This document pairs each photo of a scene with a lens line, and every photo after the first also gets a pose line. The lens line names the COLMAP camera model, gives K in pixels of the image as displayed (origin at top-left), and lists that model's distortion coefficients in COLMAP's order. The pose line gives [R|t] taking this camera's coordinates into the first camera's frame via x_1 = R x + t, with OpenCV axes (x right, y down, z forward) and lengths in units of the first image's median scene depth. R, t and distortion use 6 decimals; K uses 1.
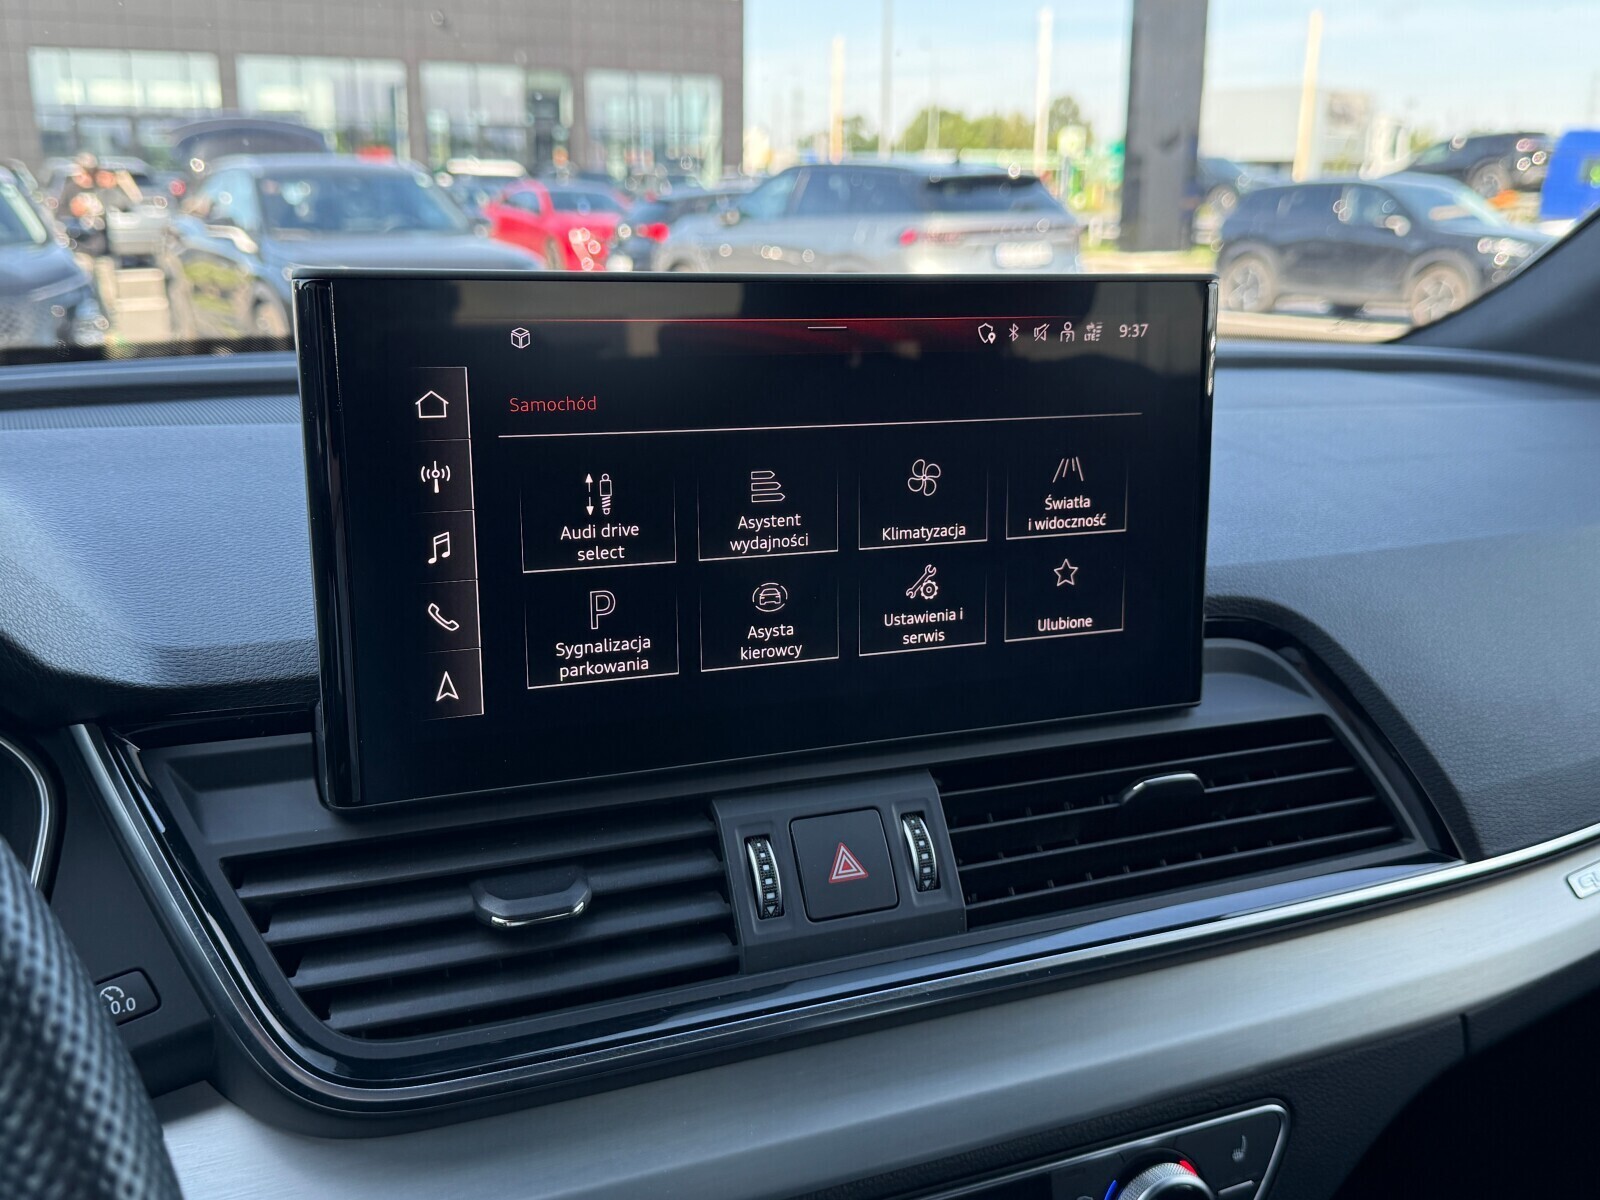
lens RADIAL K [[1511.3, 0, 793.7], [0, 1511.3, 604.1], [0, 0, 1]] dist [0.155641, -0.376429]
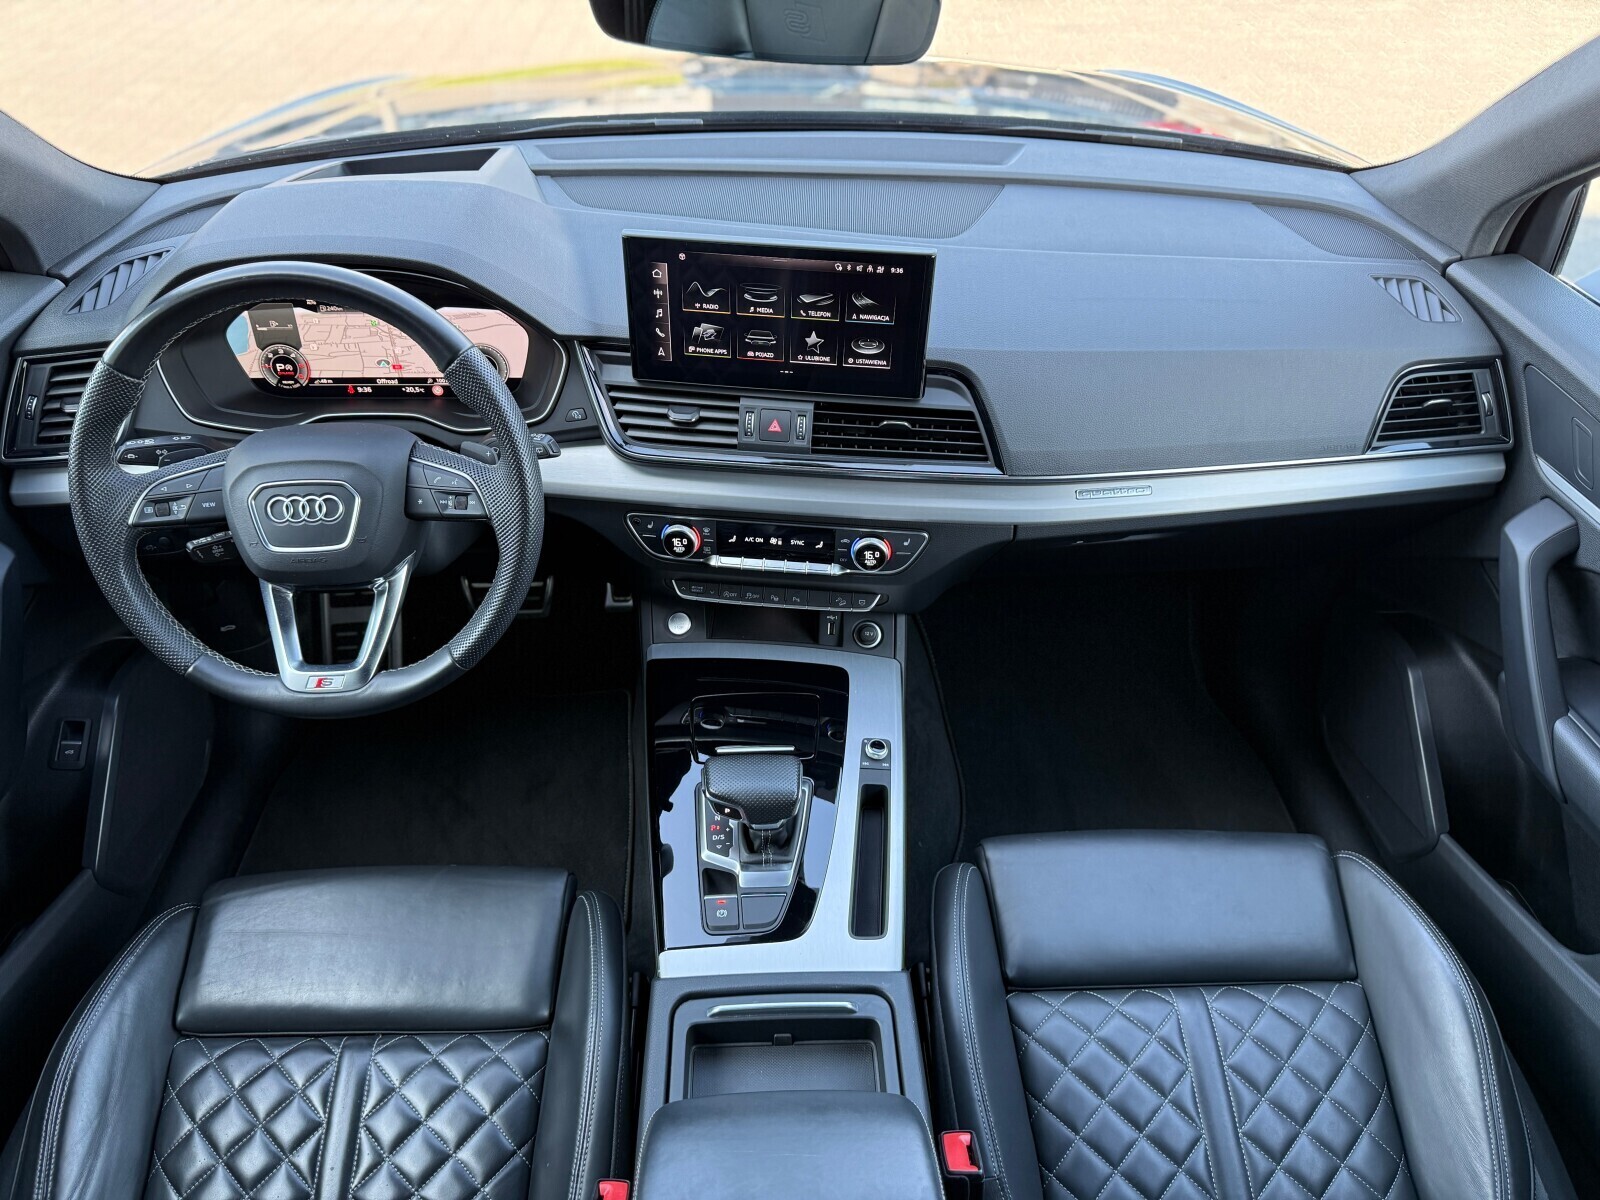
lens RADIAL K [[1112.9, 0, 799.8], [0, 1112.9, 608.1], [0, 0, 1]] dist [0.118263, -0.174209]
pose [[0.877040, 0.317747, -0.360330, 0.992734], [-0.118329, 0.869803, 0.479000, -0.598385], [0.465616, -0.377465, 0.800451, -0.973918]]
